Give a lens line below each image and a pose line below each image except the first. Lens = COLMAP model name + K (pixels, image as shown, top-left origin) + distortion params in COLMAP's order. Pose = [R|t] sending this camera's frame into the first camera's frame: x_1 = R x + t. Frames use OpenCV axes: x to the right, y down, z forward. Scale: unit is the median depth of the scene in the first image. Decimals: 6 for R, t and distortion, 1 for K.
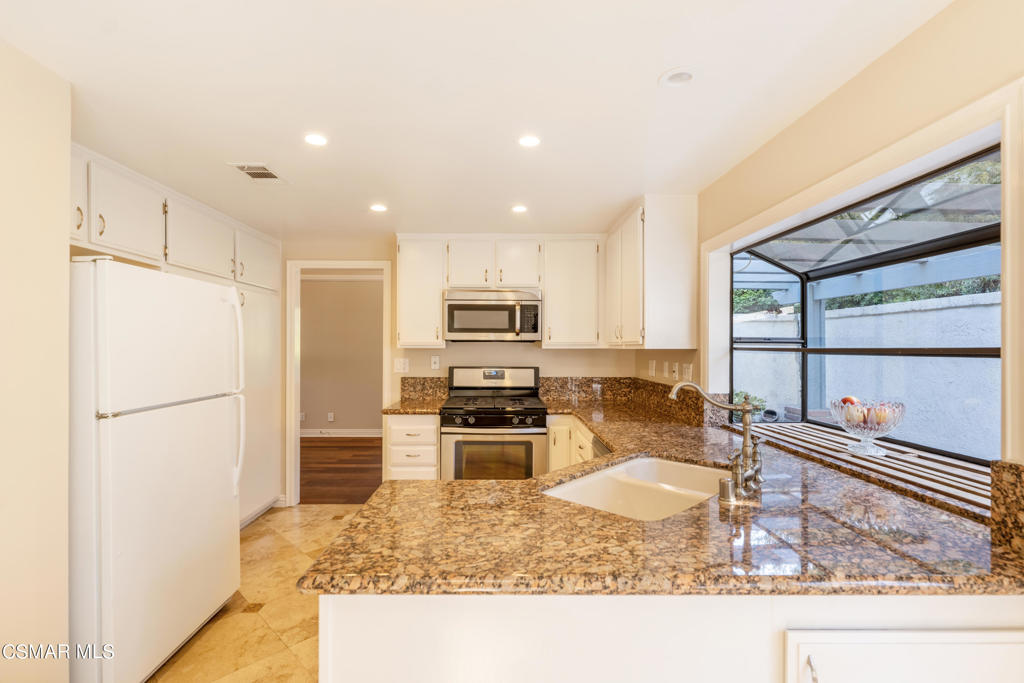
lens RADIAL K [[464.6, 0, 501.6], [0, 464.6, 346.0], [0, 0, 1]] dist [0.001968, -0.001163]
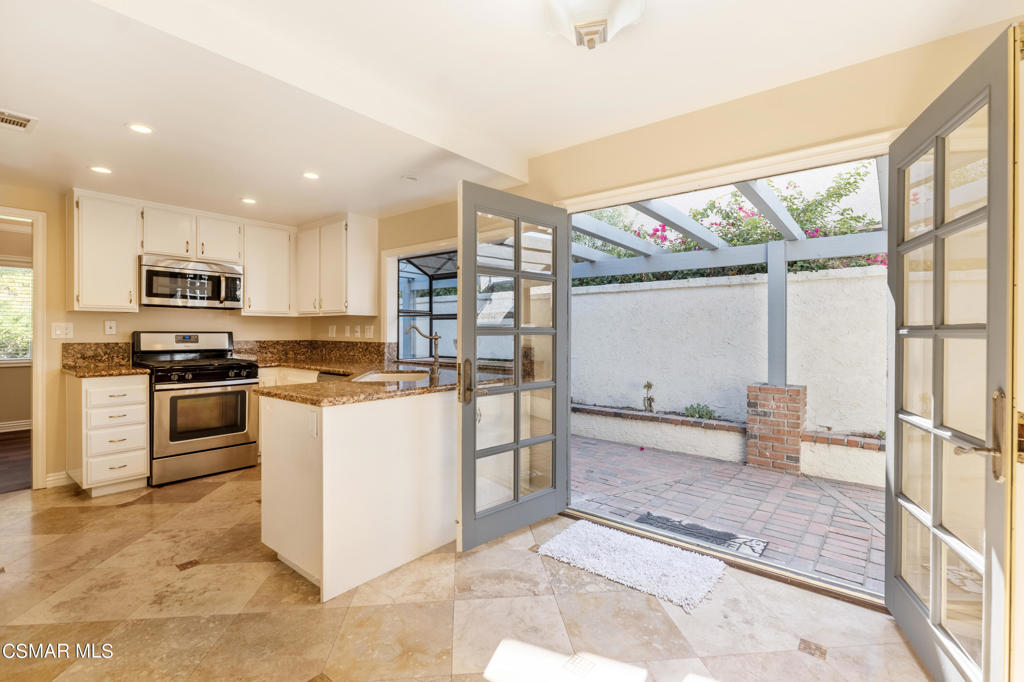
lens RADIAL K [[464.6, 0, 511.0], [0, 464.6, 335.6], [0, 0, 1]] dist [0.001968, -0.001163]
pose [[0.634140, -0.005635, 0.773198, -0.403146], [-0.005866, 0.999910, 0.012098, 0.039920], [-0.773196, -0.012207, 0.634049, -0.285818]]
